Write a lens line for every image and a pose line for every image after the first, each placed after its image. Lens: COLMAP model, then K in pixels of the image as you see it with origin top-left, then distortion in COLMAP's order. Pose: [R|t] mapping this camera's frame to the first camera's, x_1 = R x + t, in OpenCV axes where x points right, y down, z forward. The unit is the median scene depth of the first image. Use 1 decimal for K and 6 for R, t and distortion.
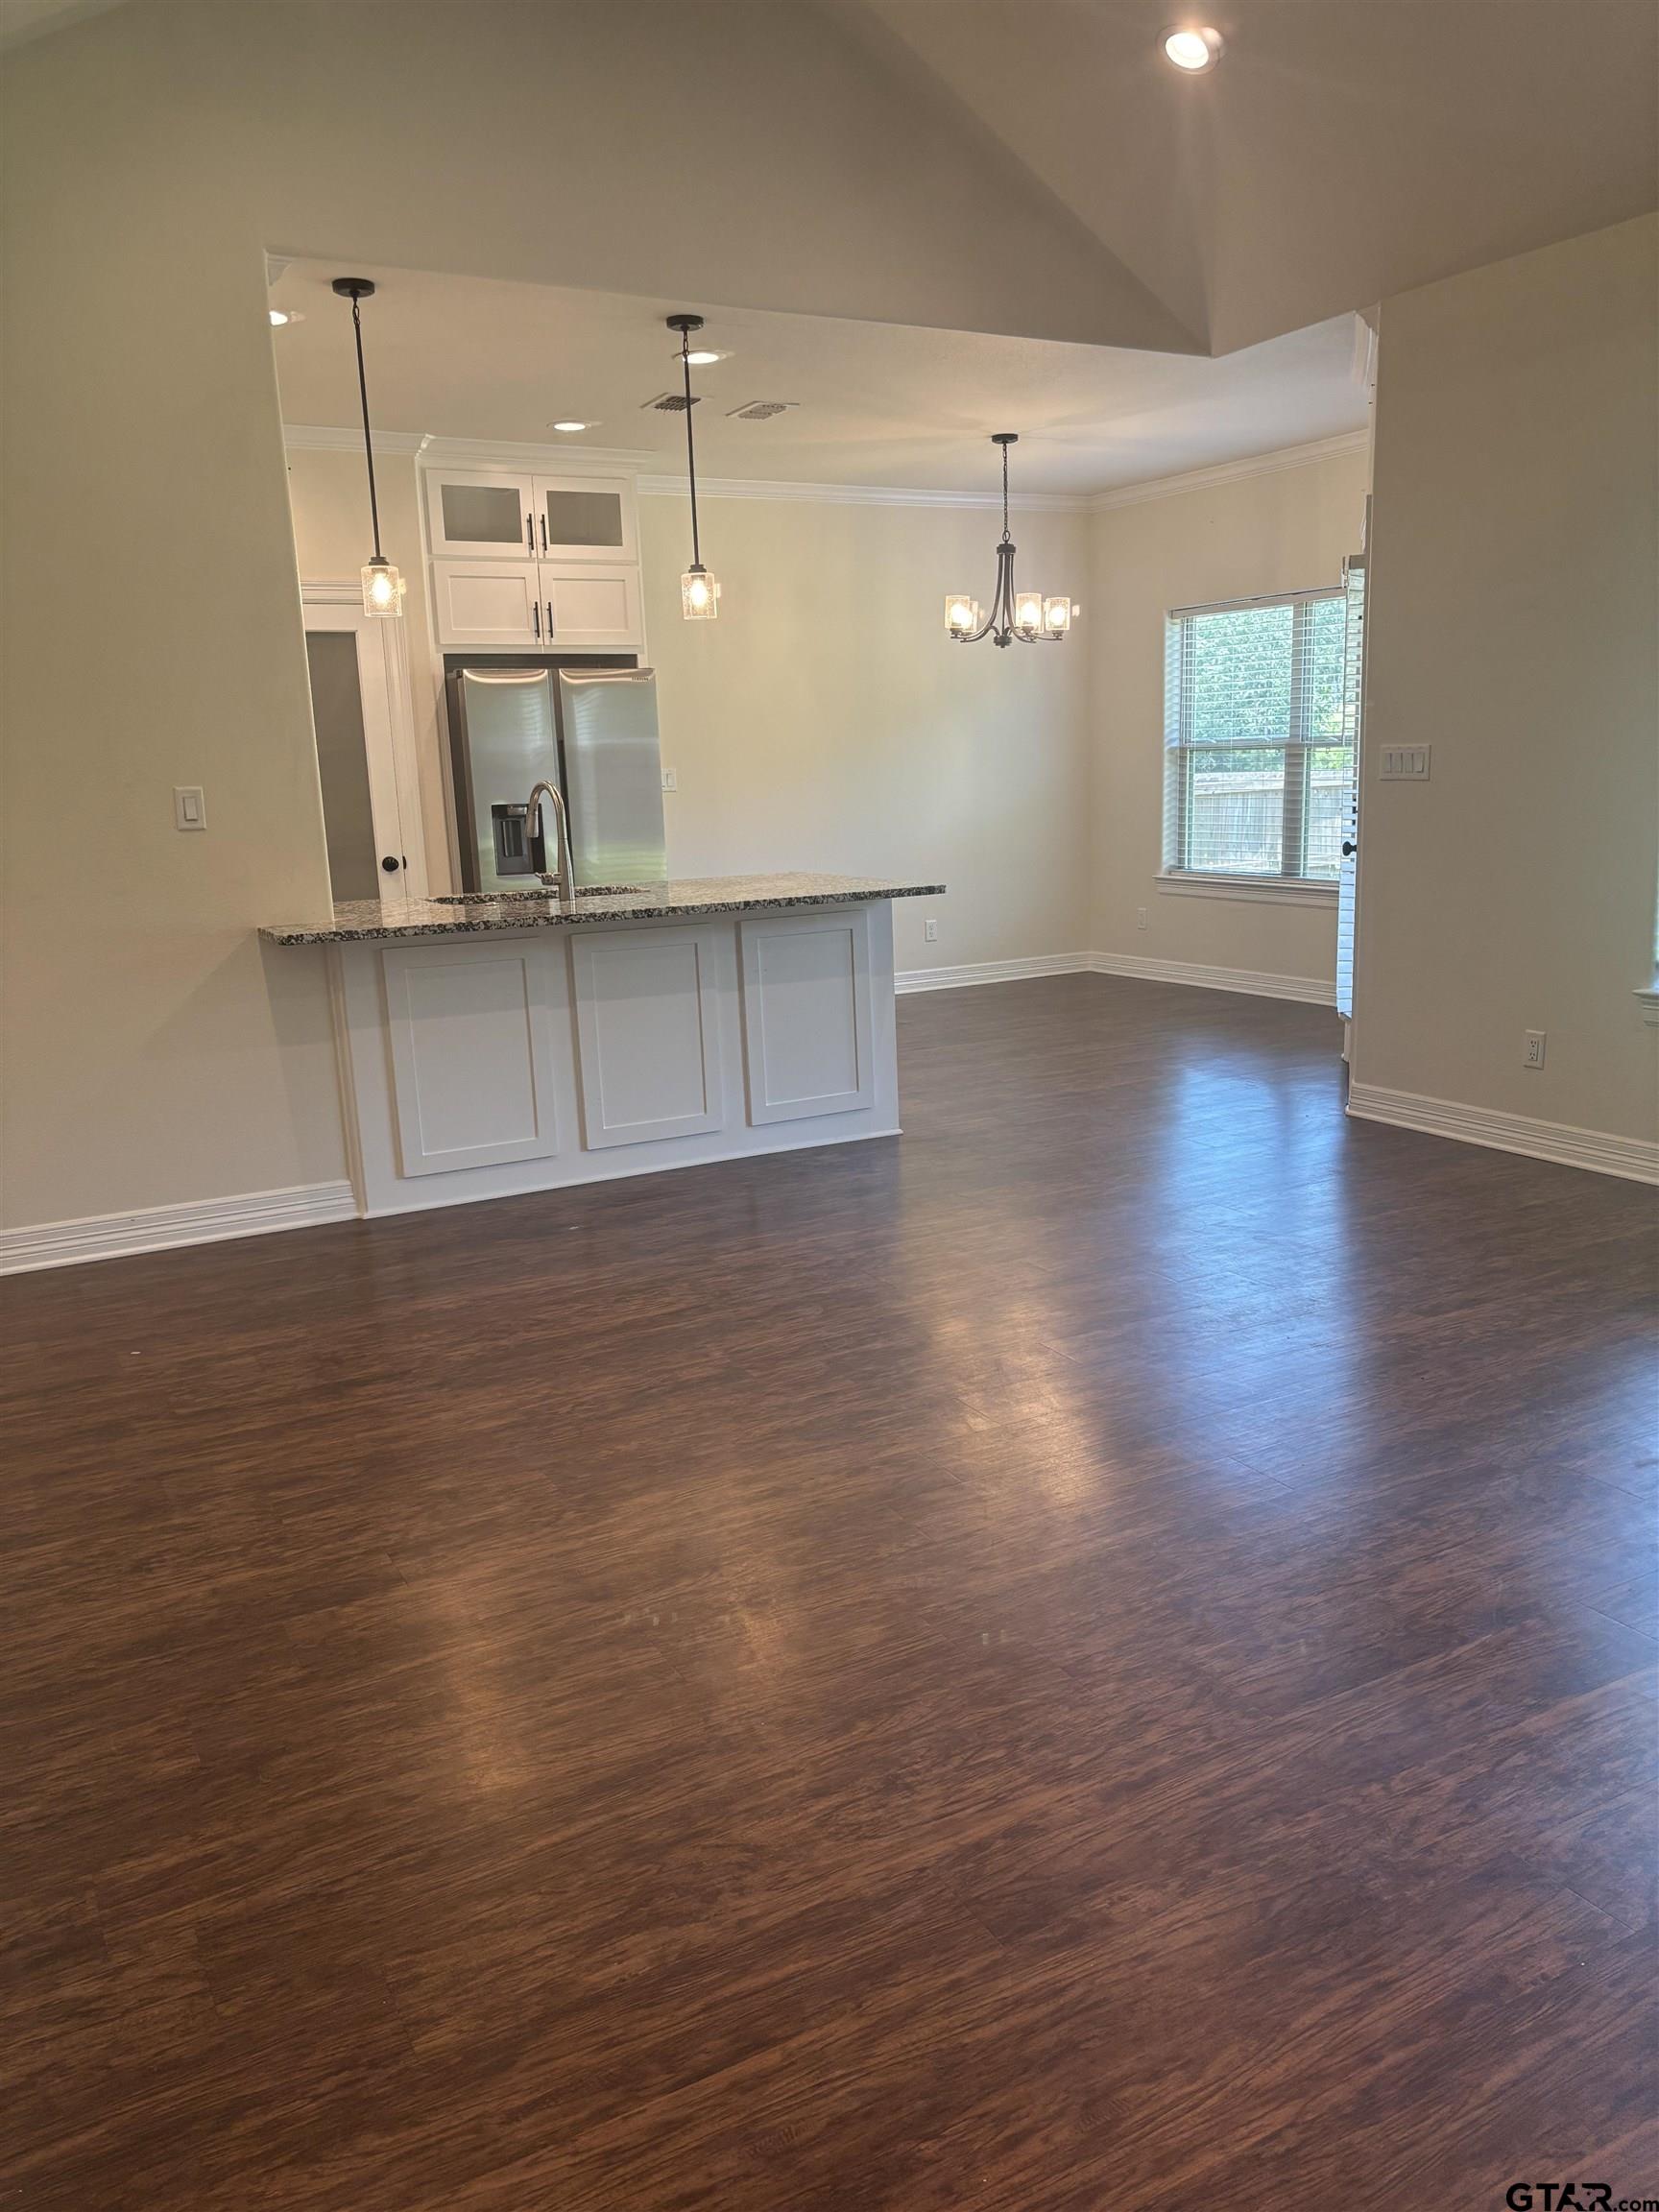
lens RADIAL K [[1667.0, 0, 842.3], [0, 1667.0, 1132.6], [0, 0, 1]] dist [0.010084, 0.013924]
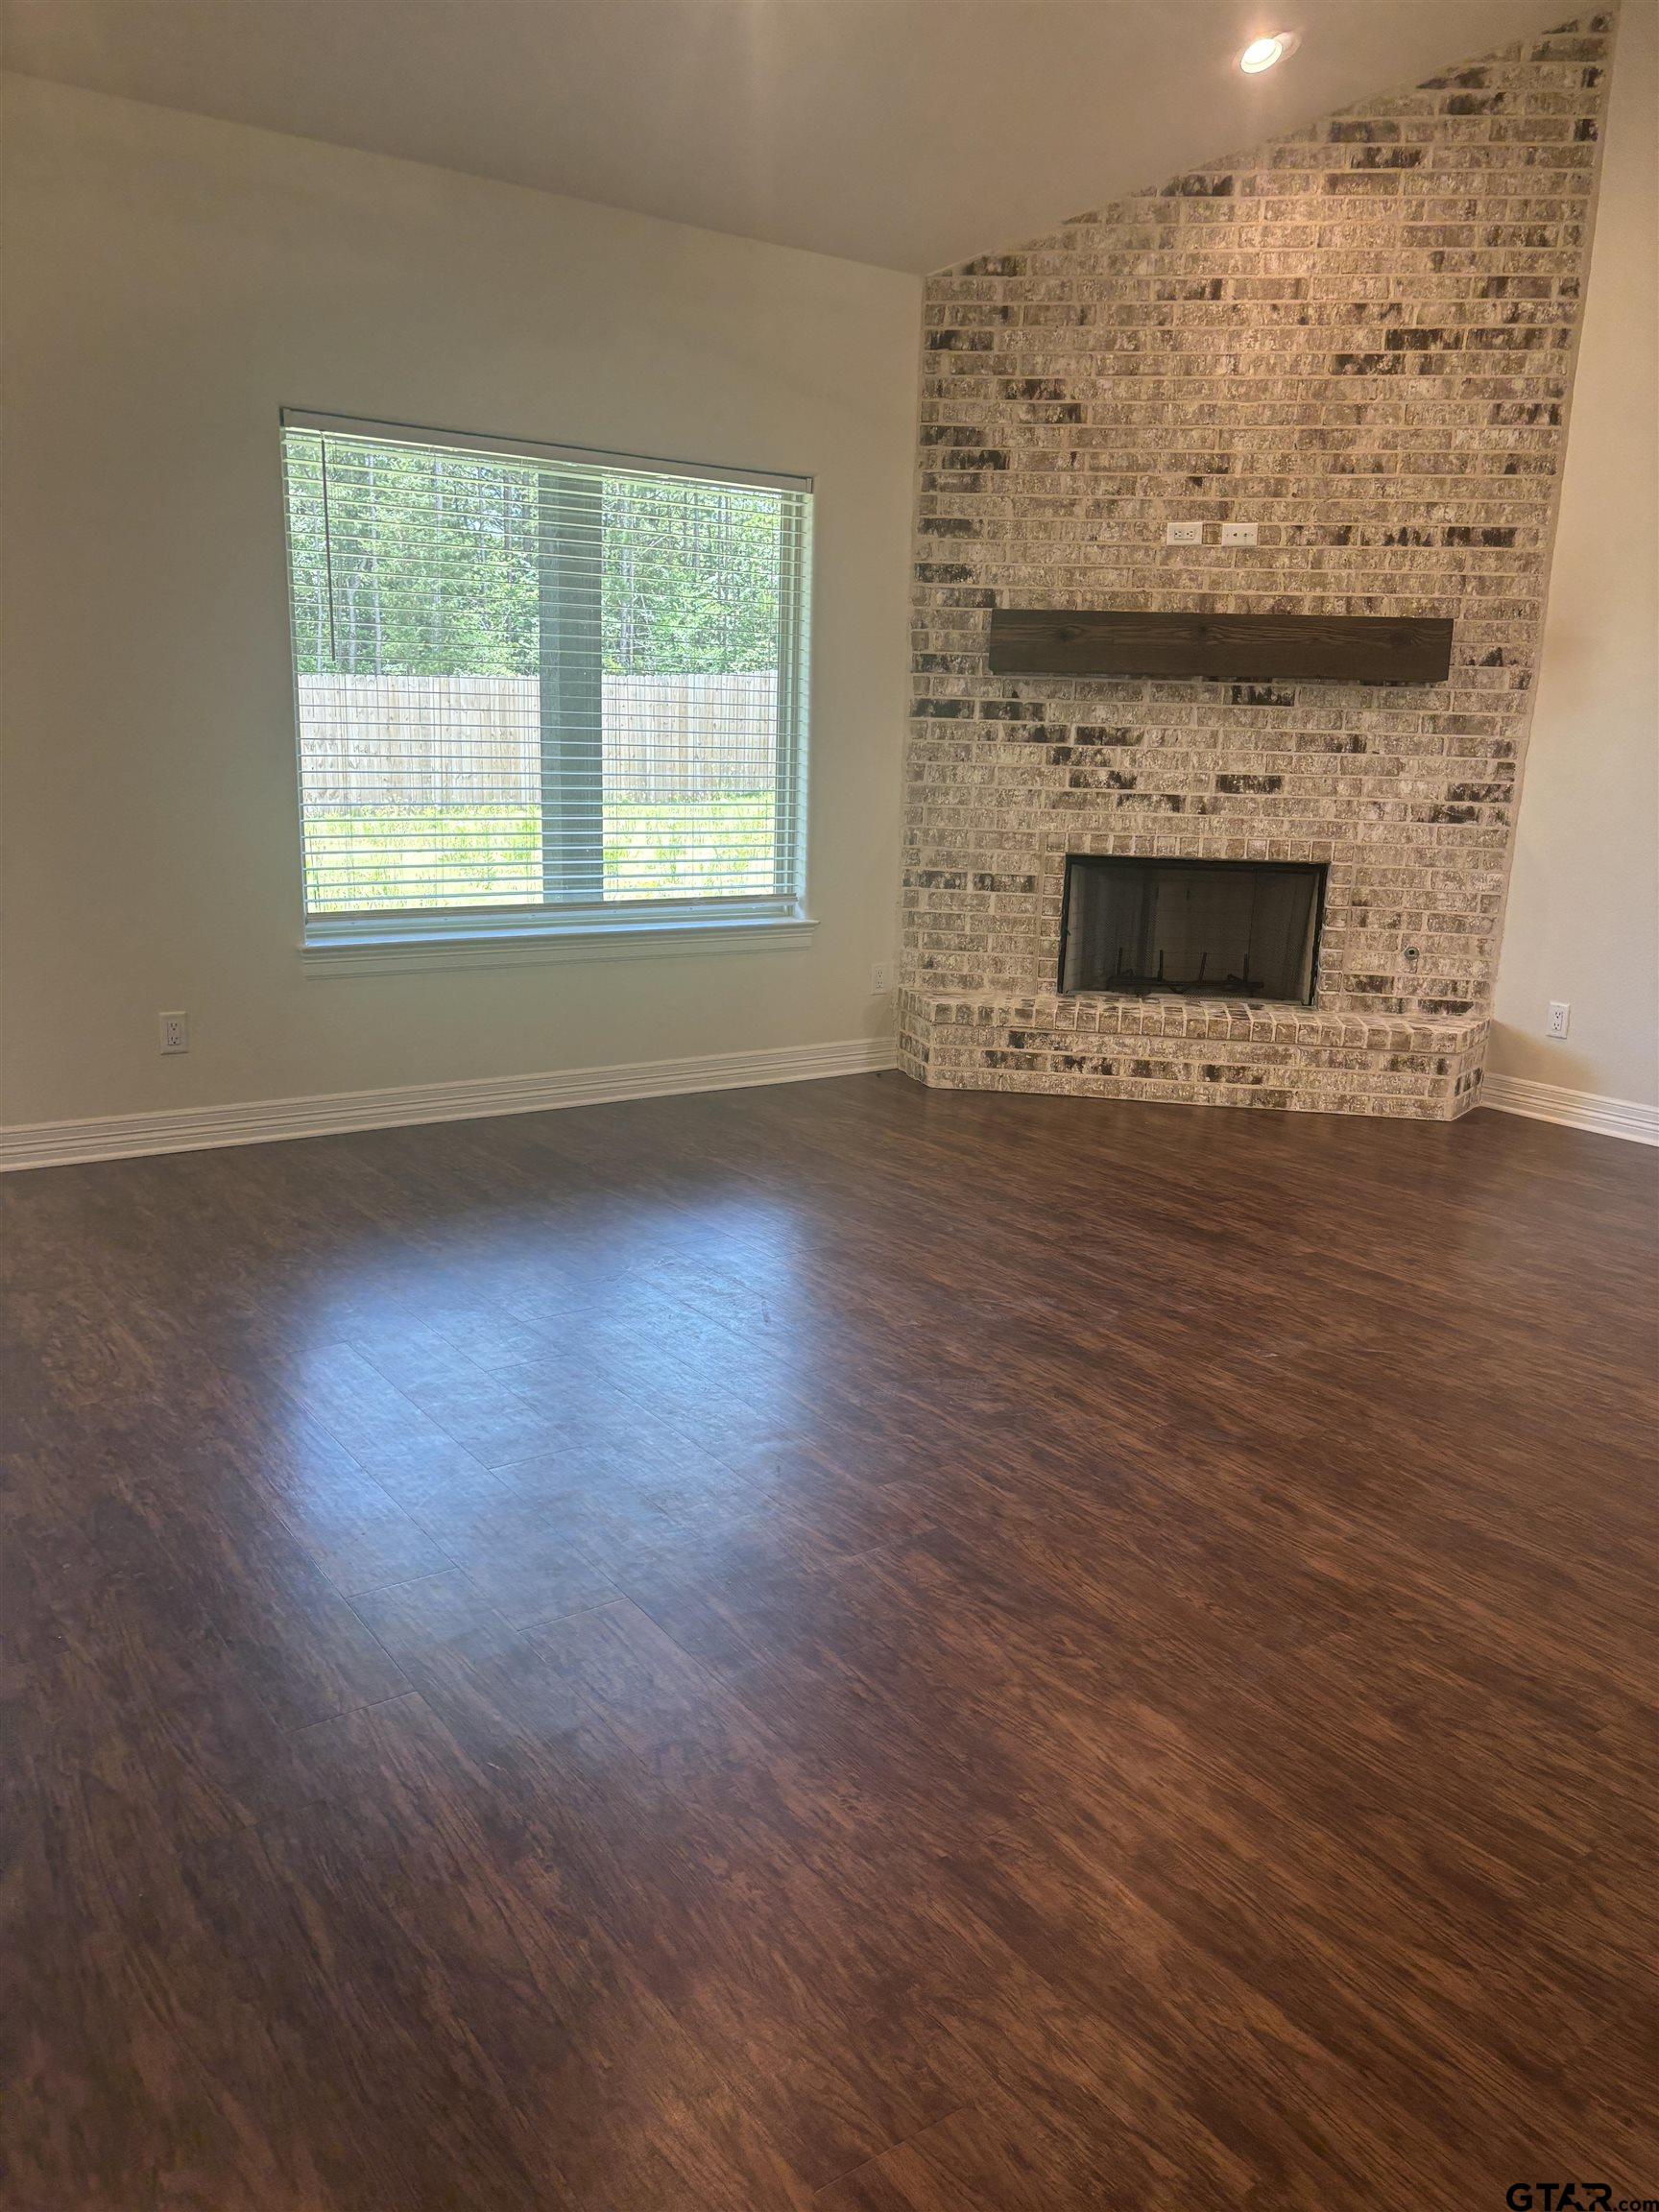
lens RADIAL K [[1712.2, 0, 777.7], [0, 1712.2, 1159.1], [0, 0, 1]] dist [-0.108444, 0.182911]
pose [[-0.102470, -0.220368, 0.970019, -0.762658], [0.194373, 0.951919, 0.236789, -0.205141], [-0.975561, 0.212809, -0.054710, 1.121161]]
